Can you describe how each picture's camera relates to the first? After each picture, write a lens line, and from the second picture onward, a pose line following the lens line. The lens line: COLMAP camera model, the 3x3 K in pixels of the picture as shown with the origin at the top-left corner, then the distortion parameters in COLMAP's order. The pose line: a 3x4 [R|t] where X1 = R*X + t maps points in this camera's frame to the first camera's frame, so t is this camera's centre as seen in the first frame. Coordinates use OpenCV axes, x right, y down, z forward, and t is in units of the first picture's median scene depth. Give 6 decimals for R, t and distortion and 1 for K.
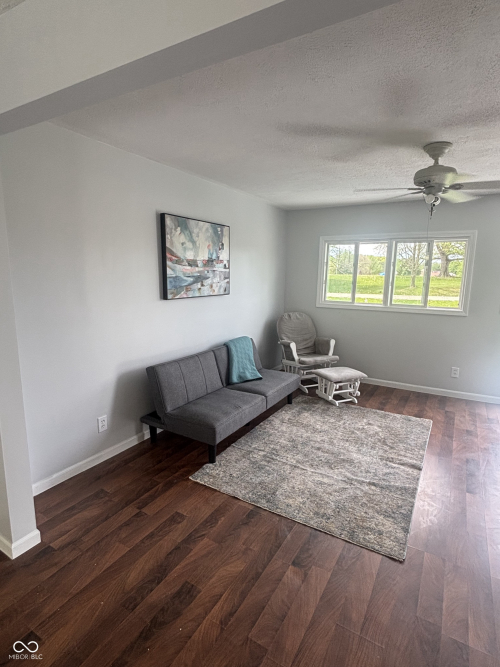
lens RADIAL K [[353.9, 0, 254.7], [0, 353.9, 333.7], [0, 0, 1]] dist [0.004037, -0.000024]
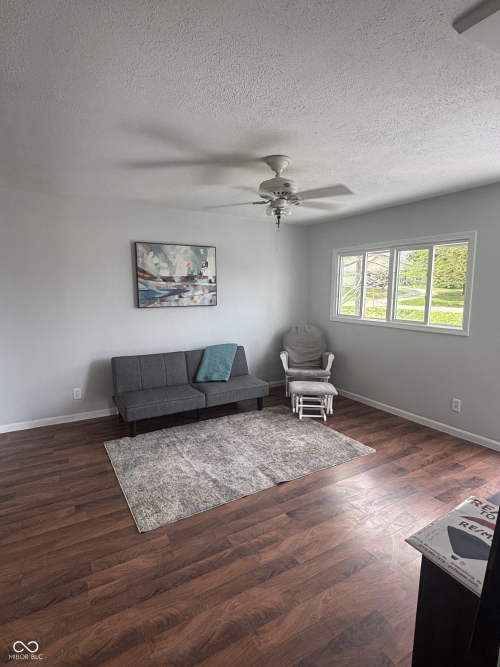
lens RADIAL K [[353.9, 0, 253.0], [0, 353.9, 334.0], [0, 0, 1]] dist [0.004037, -0.000024]
pose [[0.872328, 0.050052, -0.486352, 0.683344], [-0.072142, 0.997035, -0.026786, 0.003087], [0.483569, 0.058453, 0.873352, 0.073702]]
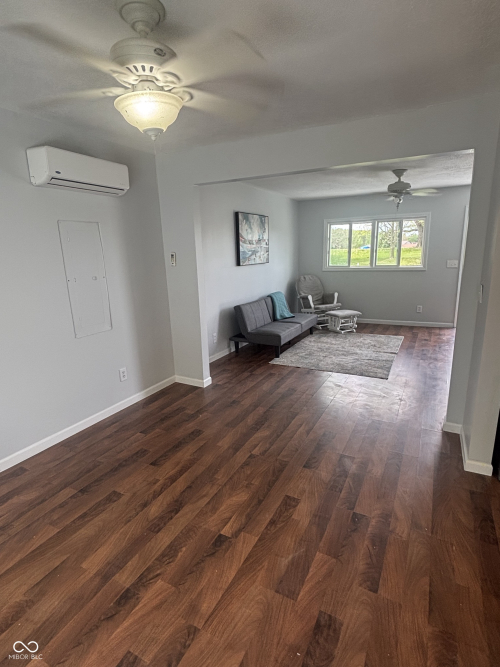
lens RADIAL K [[353.9, 0, 251.1], [0, 353.9, 337.1], [0, 0, 1]] dist [0.004037, -0.000024]
pose [[0.998044, -0.053101, 0.032988, -0.245561], [0.050818, 0.996487, 0.066571, 0.113783], [-0.036407, -0.064764, 0.997236, -0.585962]]
